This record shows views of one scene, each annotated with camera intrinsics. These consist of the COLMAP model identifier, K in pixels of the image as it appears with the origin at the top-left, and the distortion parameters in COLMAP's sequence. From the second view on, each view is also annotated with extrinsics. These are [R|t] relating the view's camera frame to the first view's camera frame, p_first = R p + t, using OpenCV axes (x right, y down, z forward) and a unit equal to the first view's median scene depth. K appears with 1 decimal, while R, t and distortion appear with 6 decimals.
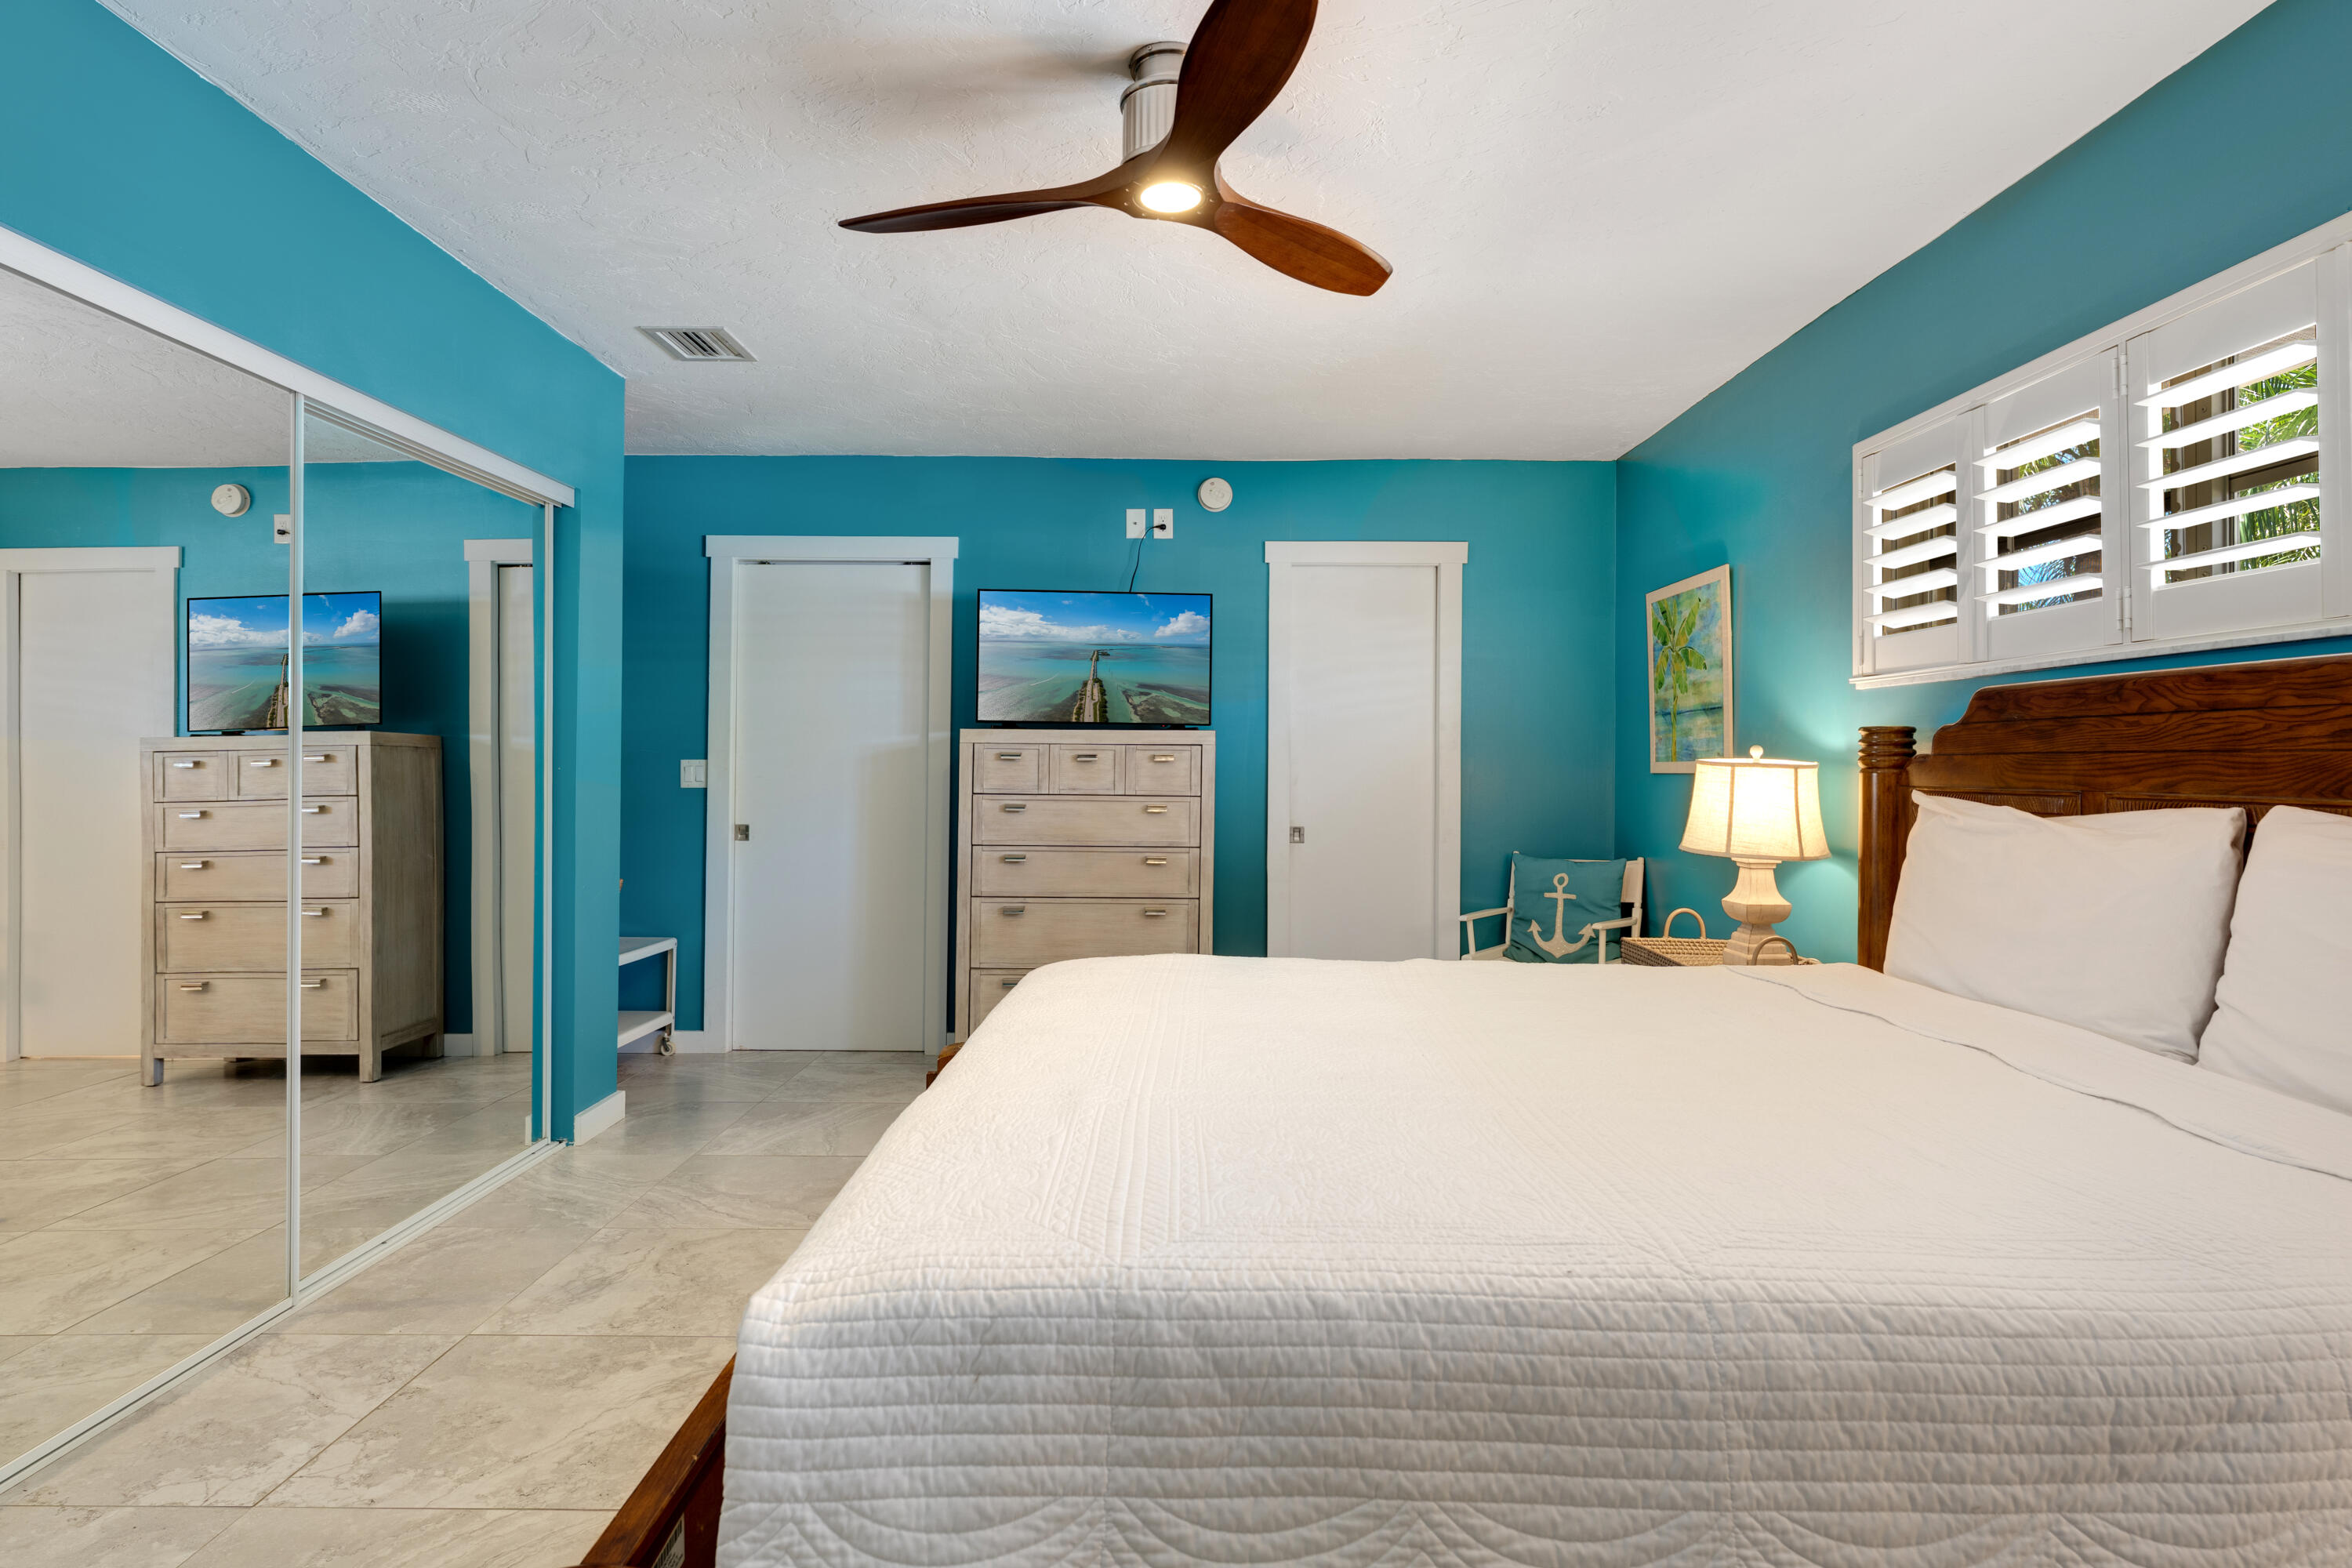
lens RADIAL K [[1252.4, 0, 1174.2], [0, 1252.4, 758.2], [0, 0, 1]] dist [0.007382, -0.000757]
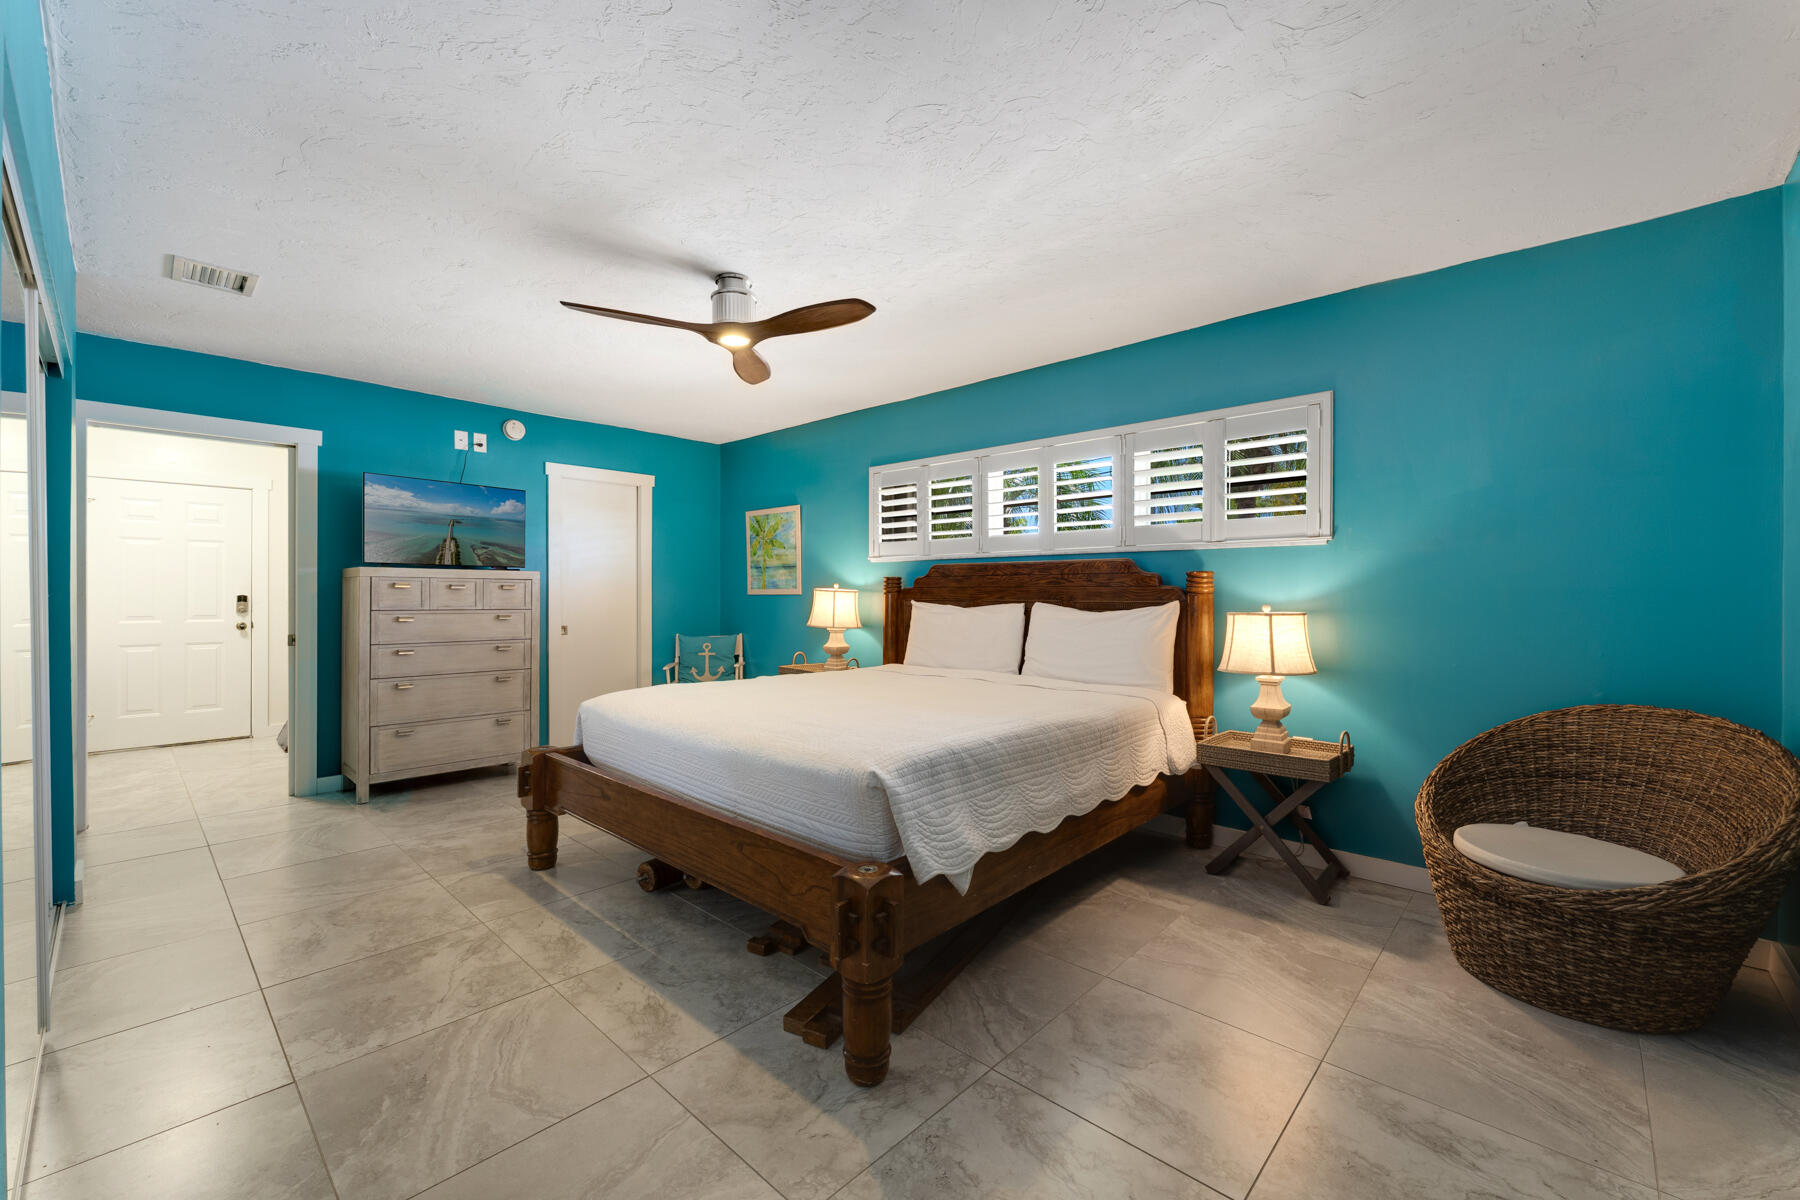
lens RADIAL K [[728.0, 0, 903.6], [0, 728.0, 594.0], [0, 0, 1]] dist [0.005530, -0.000244]
pose [[0.681188, -0.005412, 0.732088, -0.410197], [-0.003720, 0.999934, 0.010854, -0.003836], [-0.732099, -0.010117, 0.681123, -0.065475]]
